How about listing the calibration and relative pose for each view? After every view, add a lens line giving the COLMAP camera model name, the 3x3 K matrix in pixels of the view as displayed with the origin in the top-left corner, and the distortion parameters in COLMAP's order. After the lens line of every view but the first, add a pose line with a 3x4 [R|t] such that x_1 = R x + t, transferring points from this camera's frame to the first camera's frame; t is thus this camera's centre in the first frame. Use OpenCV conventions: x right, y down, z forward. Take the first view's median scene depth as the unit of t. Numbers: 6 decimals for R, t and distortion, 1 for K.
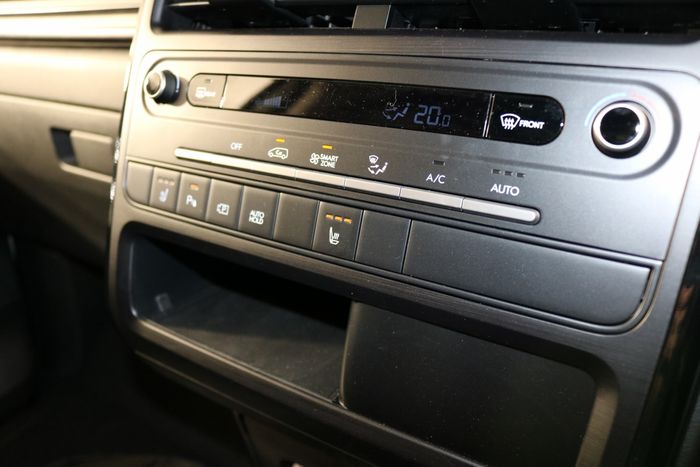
lens RADIAL K [[568.4, 0, 350.0], [0, 568.4, 233.5], [0, 0, 1]] dist [-0.164419, 0.141734]
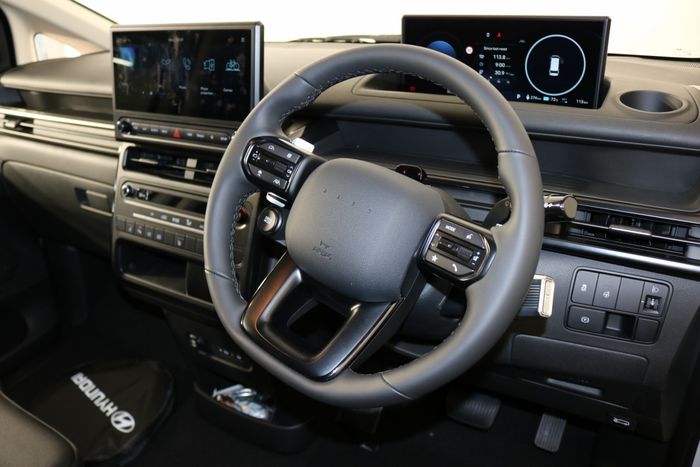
lens RADIAL K [[568.4, 0, 350.0], [0, 568.4, 233.5], [0, 0, 1]] dist [-0.164419, 0.141734]
pose [[0.998768, -0.035310, 0.034870, 0.698572], [0.033976, 0.998695, 0.038128, -0.114405], [-0.036171, -0.036896, 0.998664, -1.909161]]
